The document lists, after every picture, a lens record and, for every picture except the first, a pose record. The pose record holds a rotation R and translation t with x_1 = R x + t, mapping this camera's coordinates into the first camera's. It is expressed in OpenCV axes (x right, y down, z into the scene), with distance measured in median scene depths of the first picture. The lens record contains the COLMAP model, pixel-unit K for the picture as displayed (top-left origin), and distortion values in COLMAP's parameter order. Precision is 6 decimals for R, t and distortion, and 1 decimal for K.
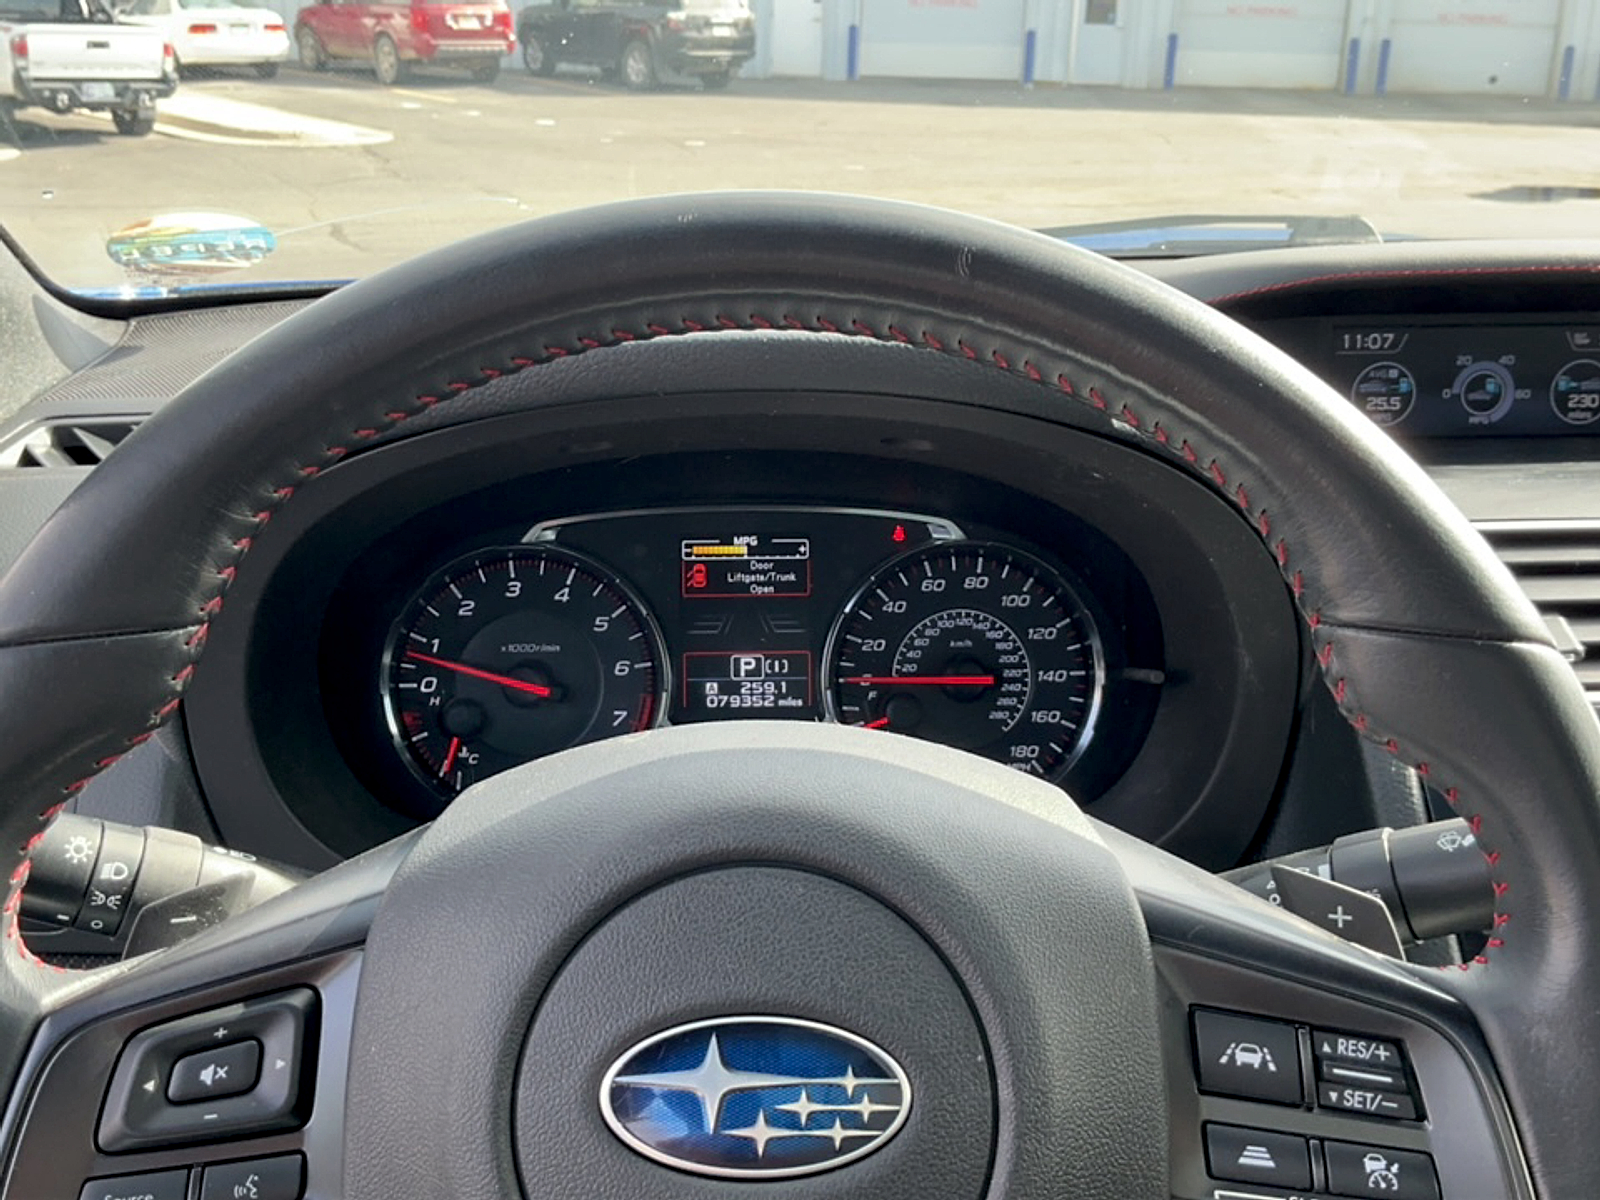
lens RADIAL K [[1799.0, 0, 807.1], [0, 1799.0, 606.2], [0, 0, 1]] dist [0.074034, 0.000000]
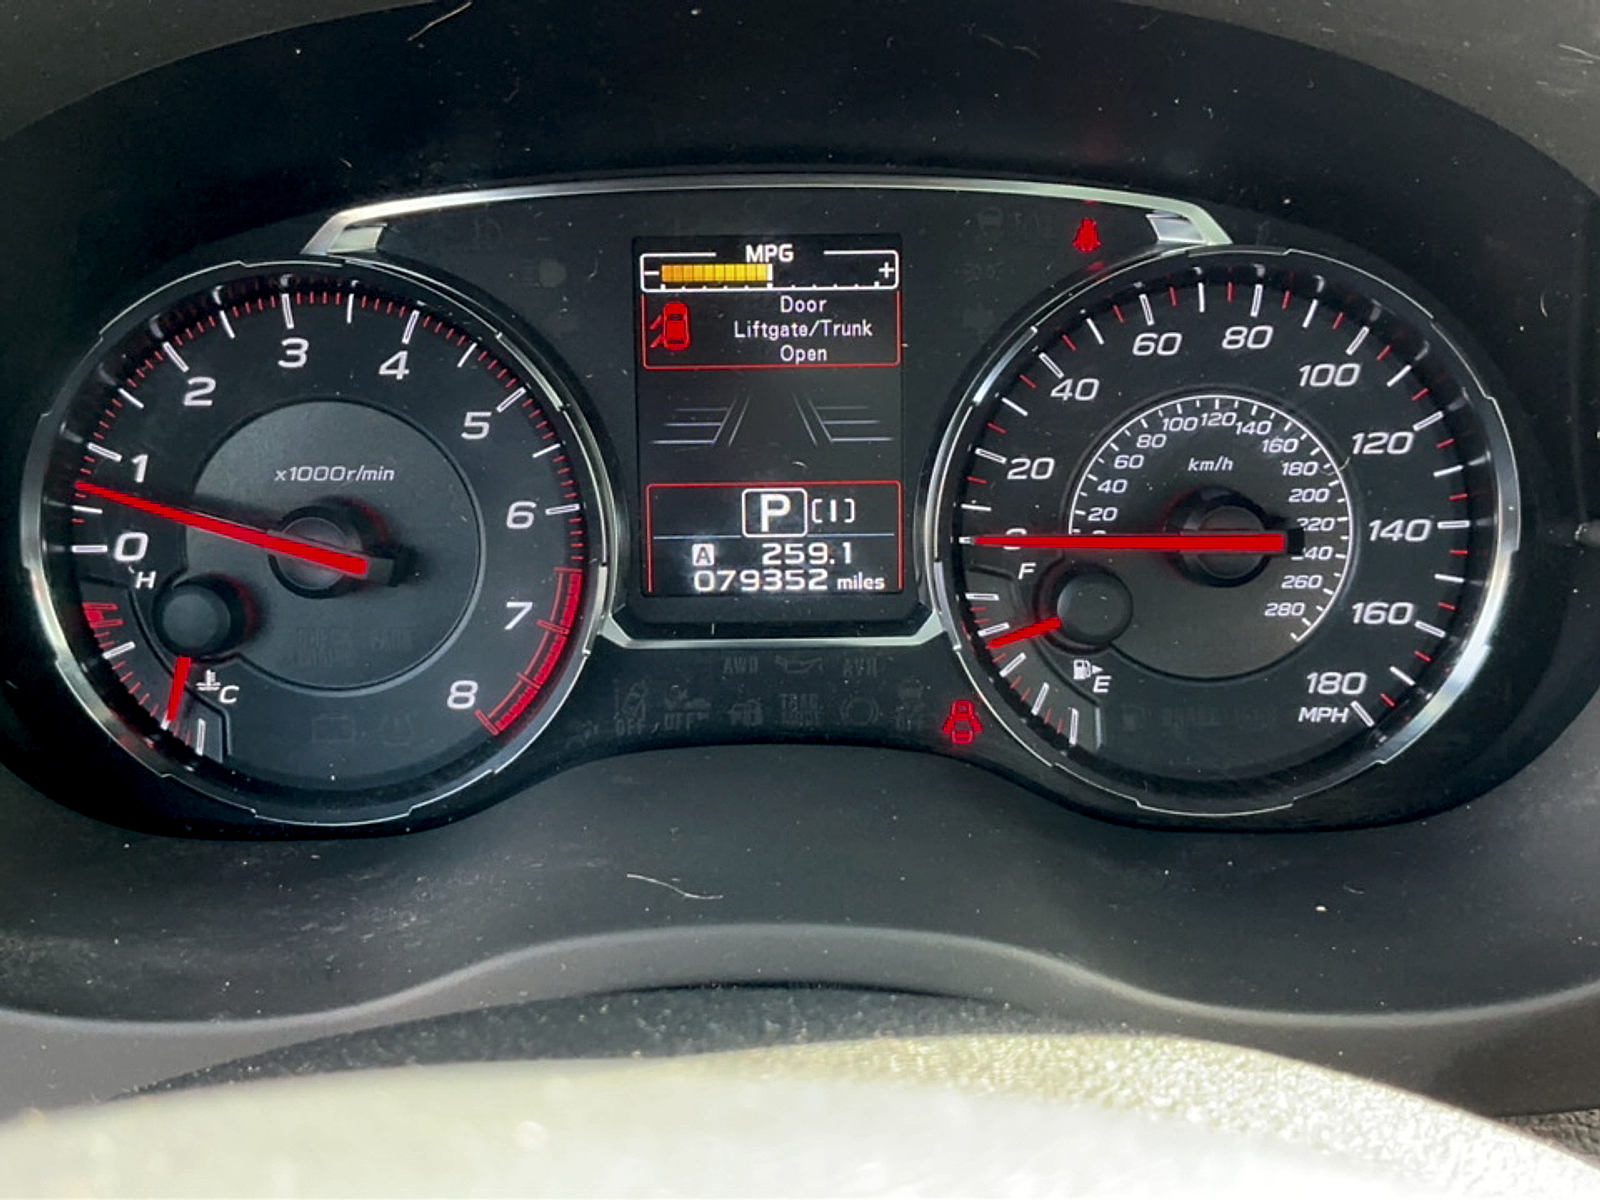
lens RADIAL K [[1799.0, 0, 797.7], [0, 1799.0, 604.5], [0, 0, 1]] dist [0.074034, 0.000000]
pose [[0.998002, 0.006000, -0.062894, 0.004705], [0.001789, 0.992397, 0.123066, -0.002041], [0.063154, -0.122933, 0.990404, 0.505078]]
